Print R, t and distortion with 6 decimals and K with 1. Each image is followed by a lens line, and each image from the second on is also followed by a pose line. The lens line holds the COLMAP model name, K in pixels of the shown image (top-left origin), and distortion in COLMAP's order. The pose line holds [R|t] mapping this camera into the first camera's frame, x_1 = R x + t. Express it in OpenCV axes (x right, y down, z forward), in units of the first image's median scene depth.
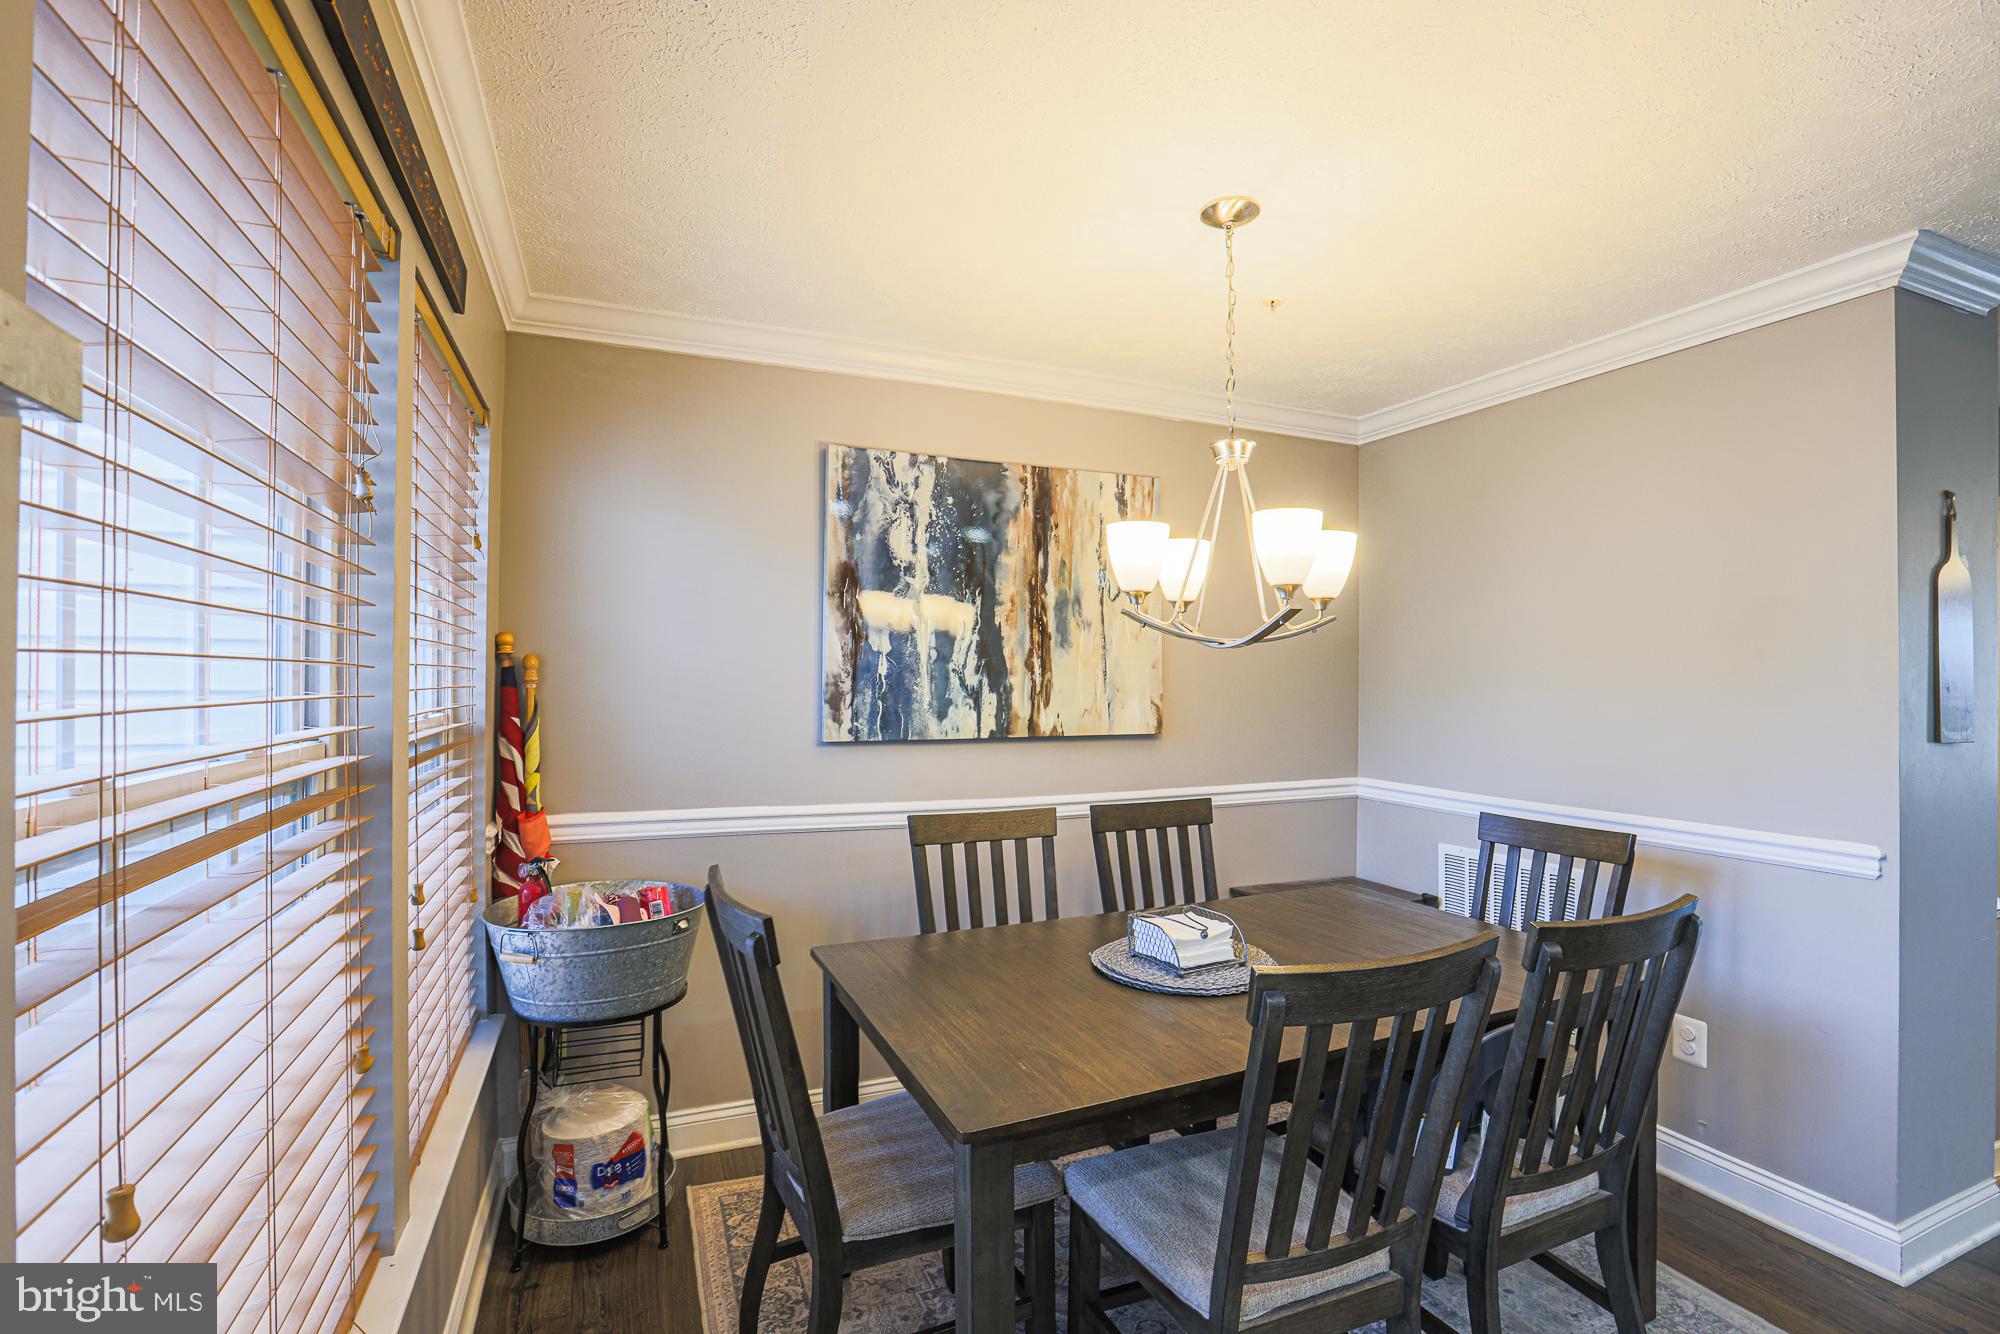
lens RADIAL K [[940.8, 0, 990.4], [0, 940.8, 660.1], [0, 0, 1]] dist [-0.063023, 0.024804]
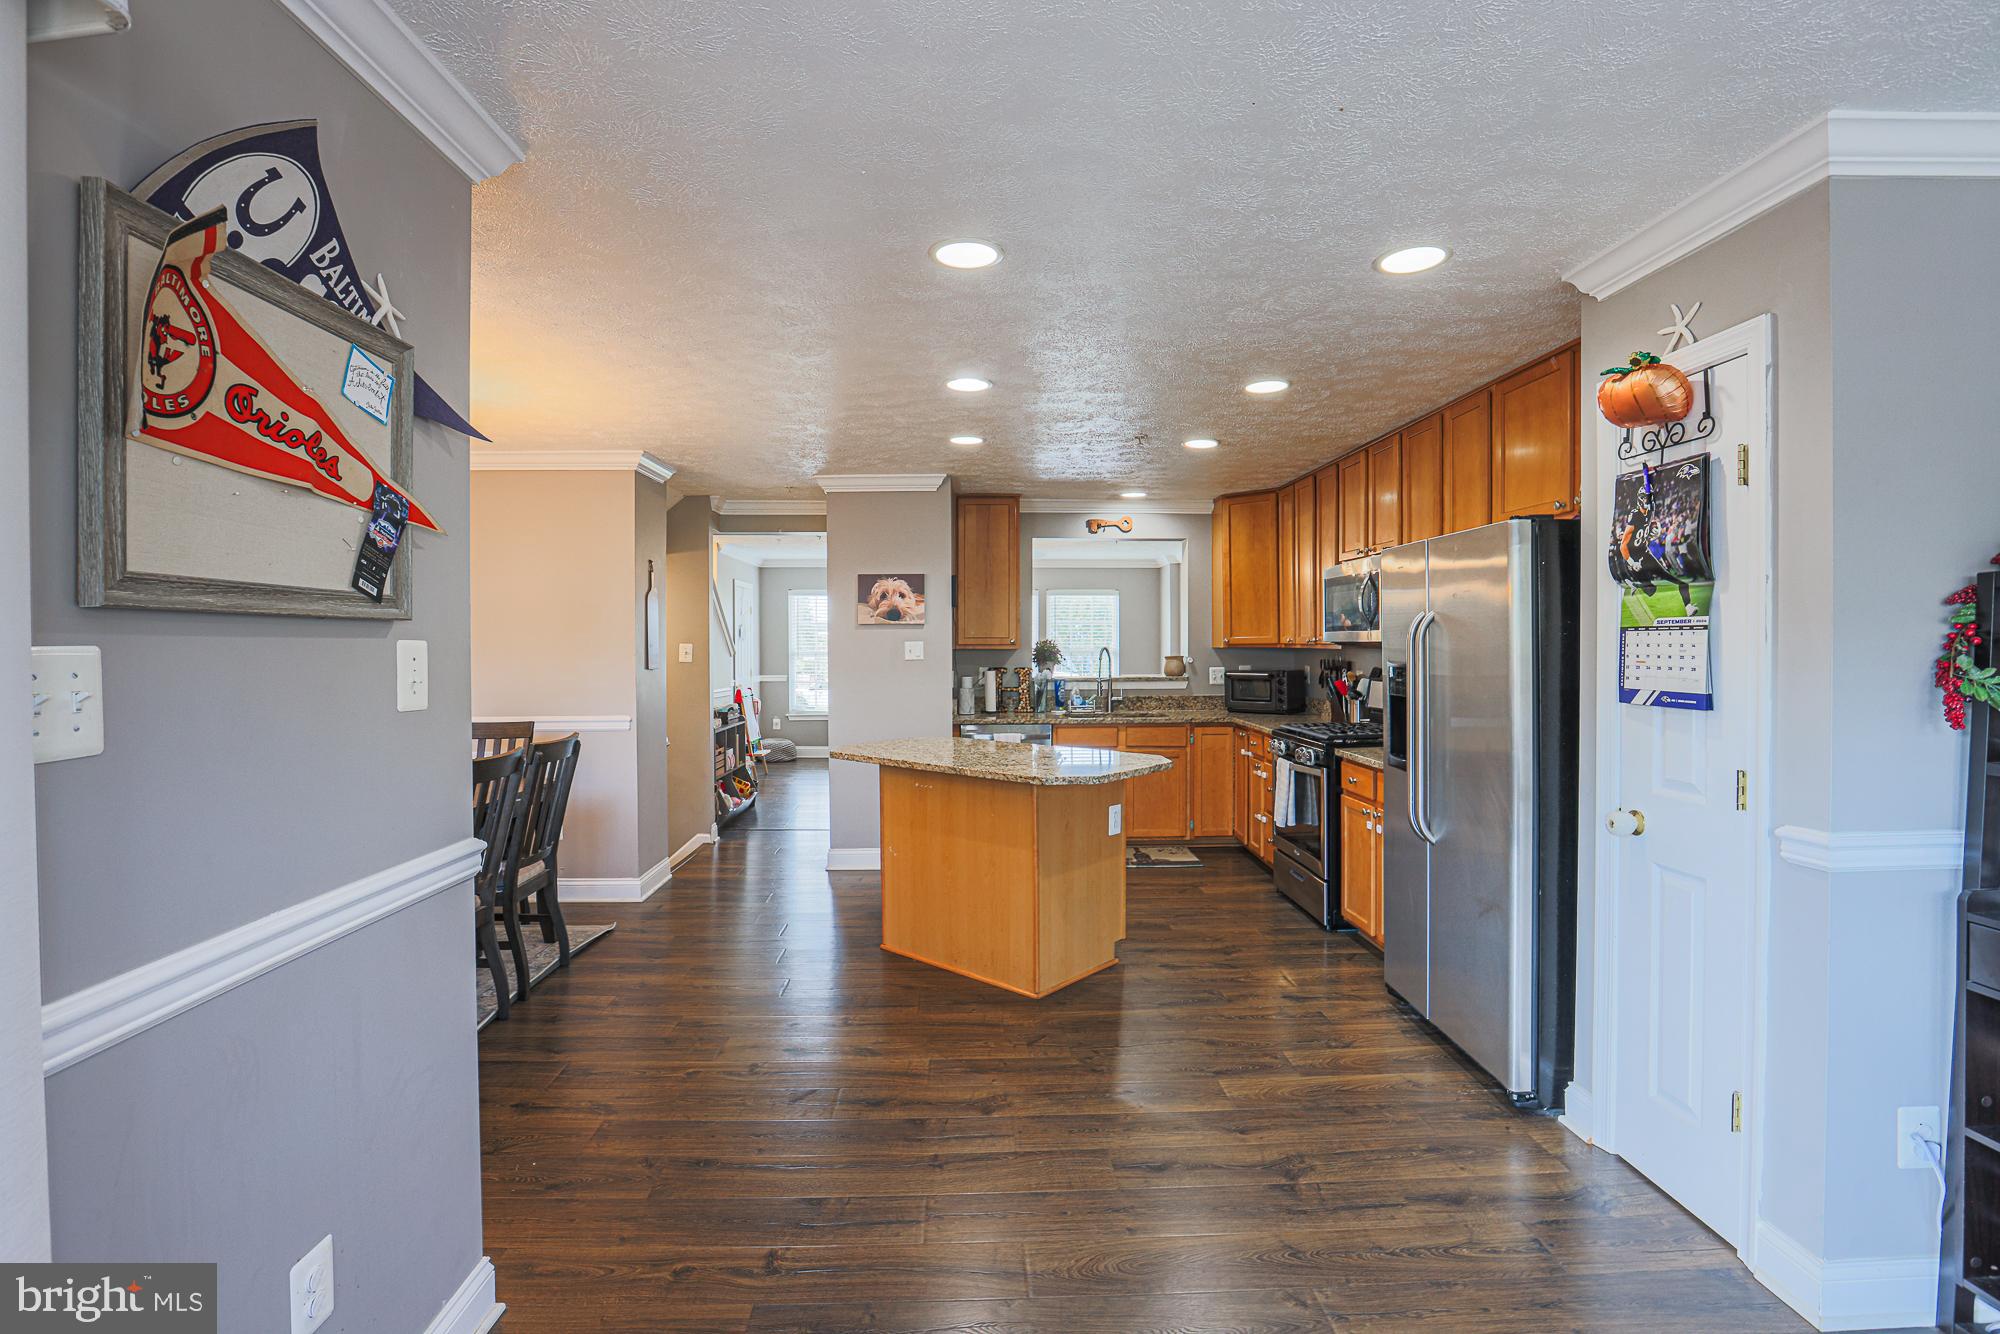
lens RADIAL K [[904.7, 0, 1005.2], [0, 904.7, 657.2], [0, 0, 1]] dist [-0.067699, 0.020974]
pose [[0.348210, -0.023944, 0.937111, -0.559186], [-0.010520, 0.999511, 0.029447, -0.012086], [-0.937358, -0.020112, 0.347788, -0.471119]]
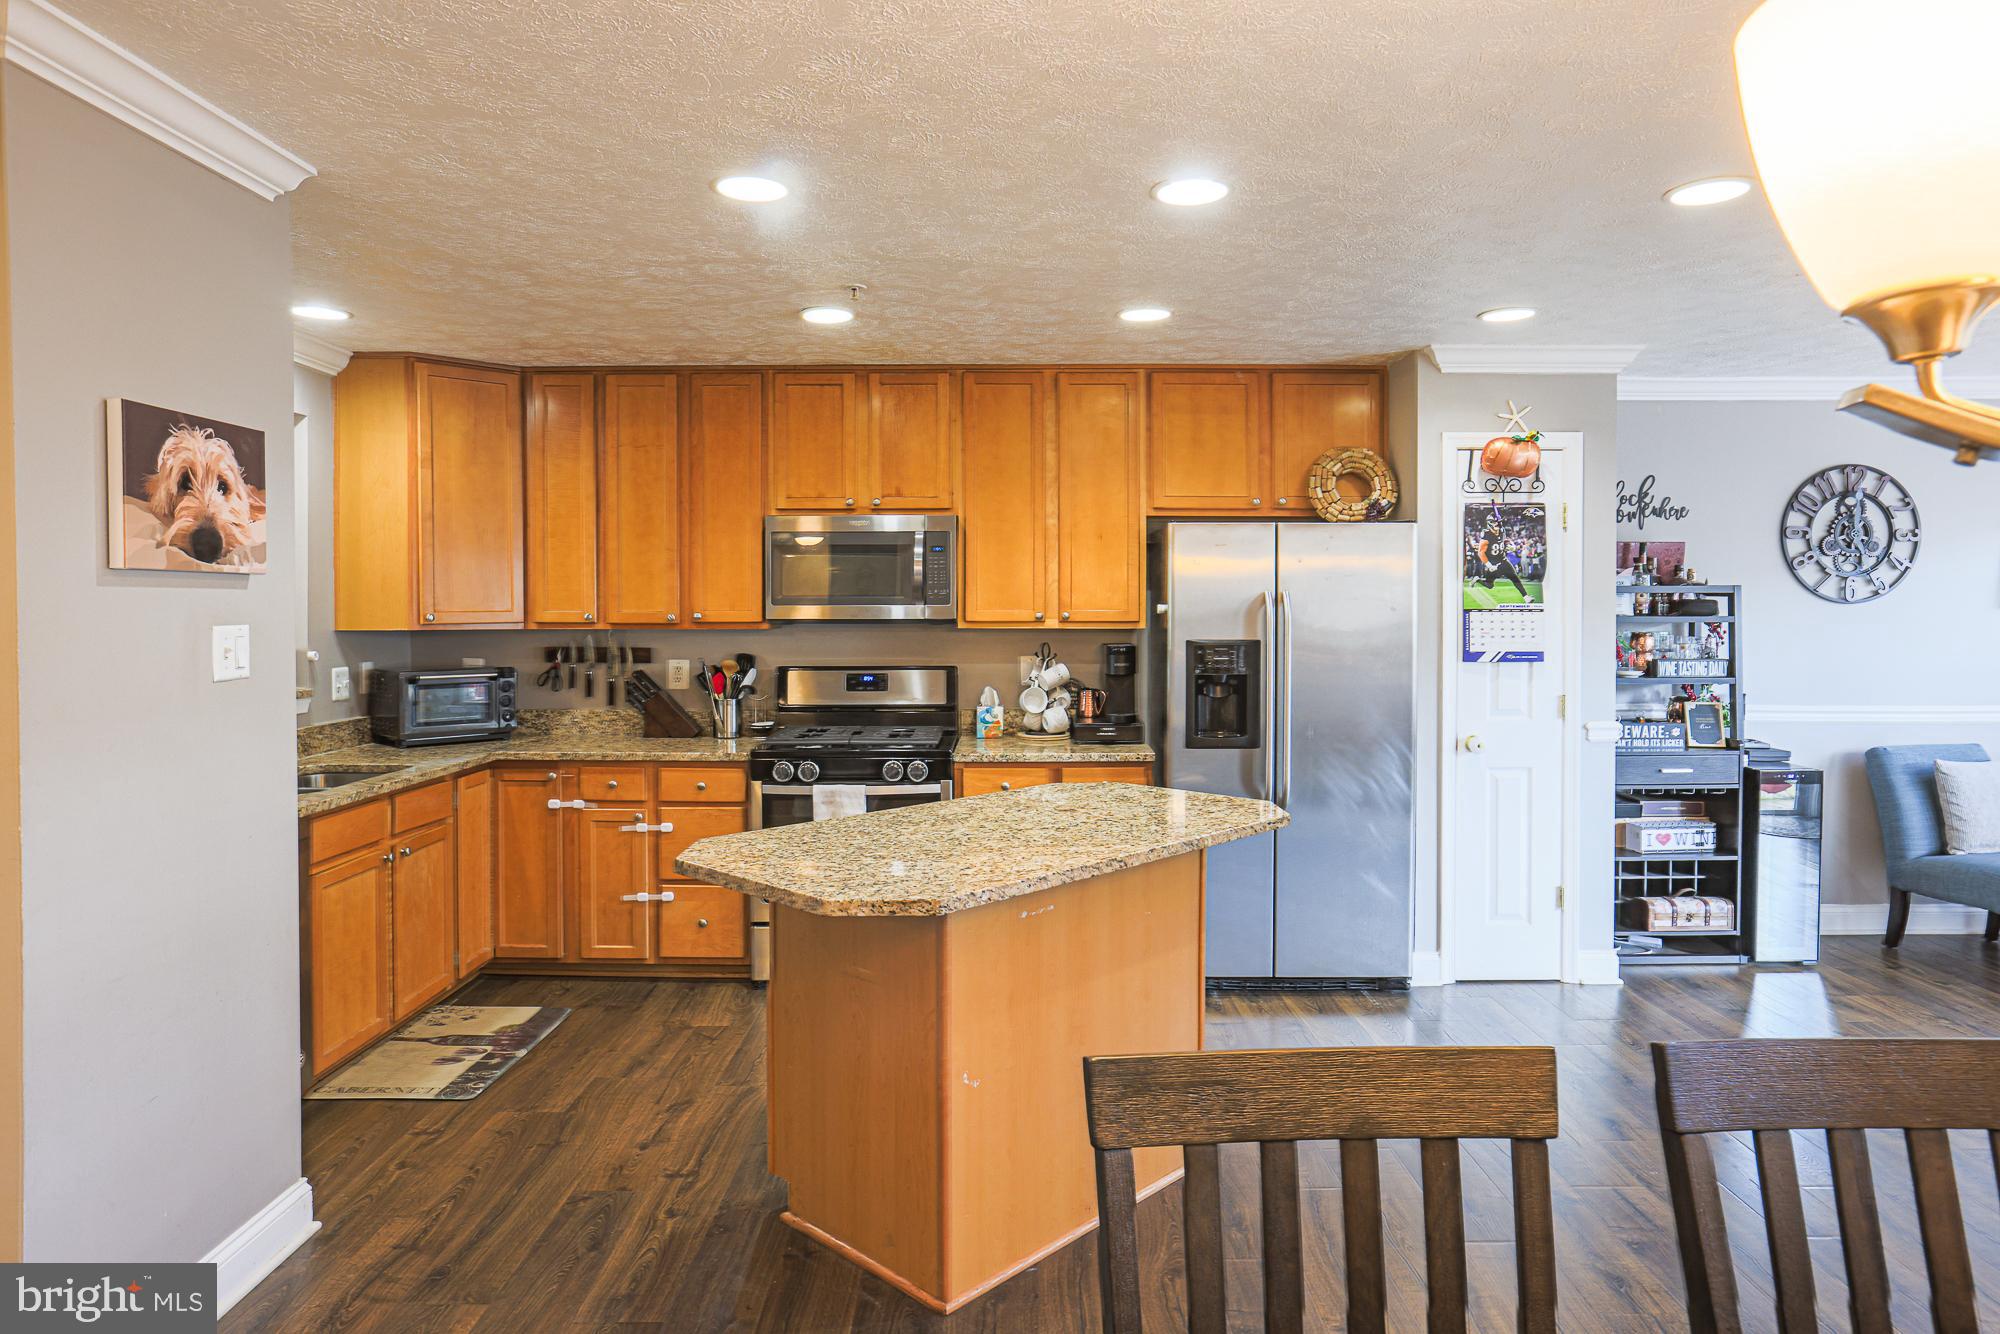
lens RADIAL K [[1198.5, 0, 996.8], [0, 1198.5, 628.3], [0, 0, 1]] dist [-0.061943, 0.056502]
pose [[-0.917639, -0.012282, 0.397224, 0.306105], [-0.012272, 0.999921, 0.002569, 0.006035], [-0.397225, -0.002517, -0.917718, 0.904620]]
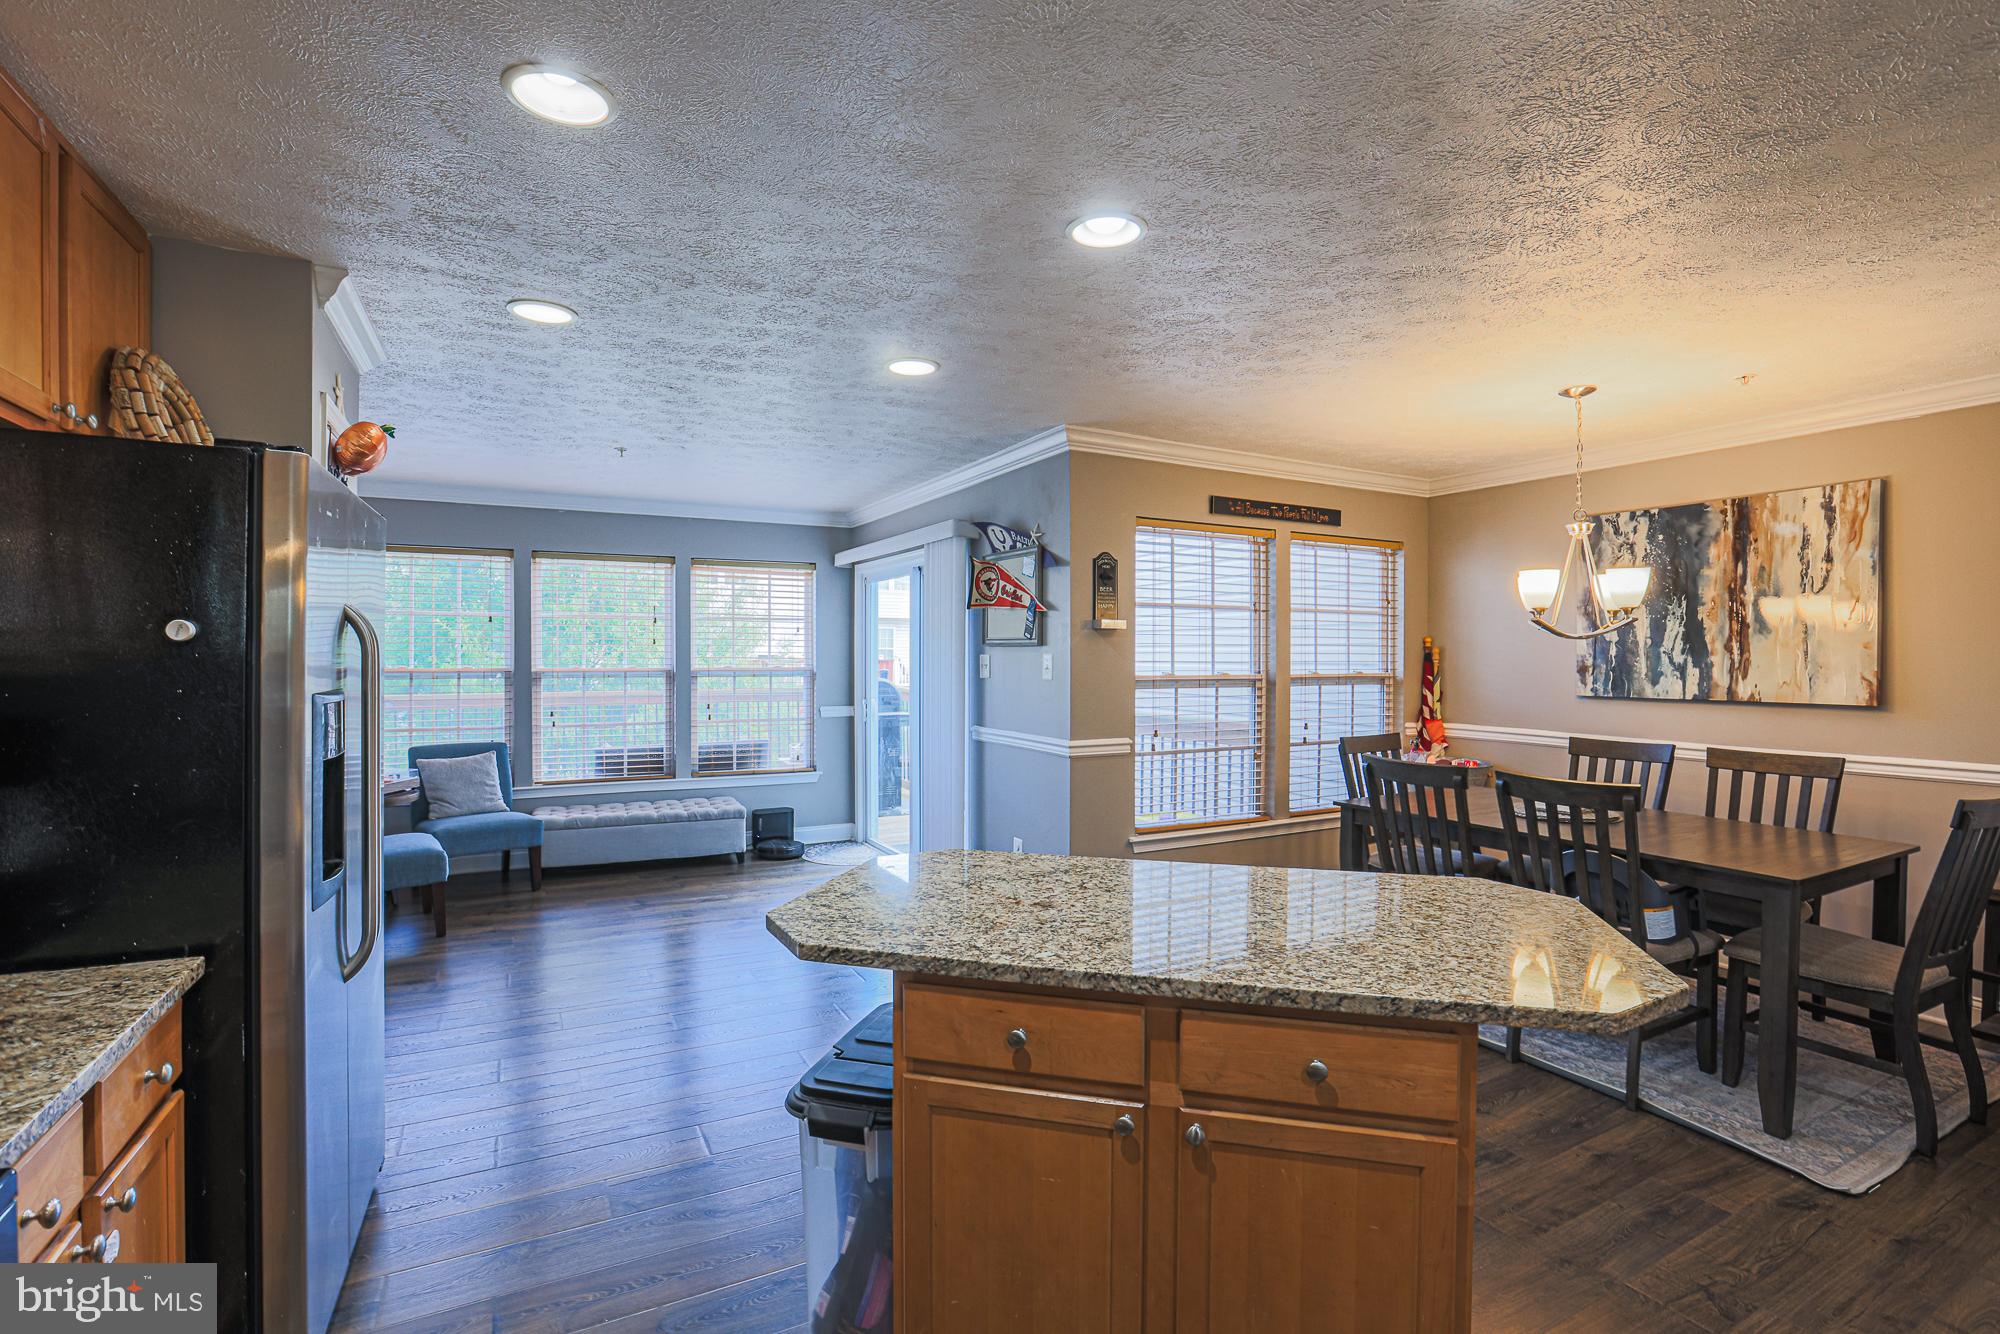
lens RADIAL K [[930.5, 0, 1000.0], [0, 930.5, 667.0], [0, 0, 1]] dist [-0.080458, 0.037798]
pose [[0.091252, 0.006487, -0.995807, 1.256866], [0.015505, 0.999848, 0.007934, 0.006611], [0.995707, -0.016164, 0.091138, -0.165151]]
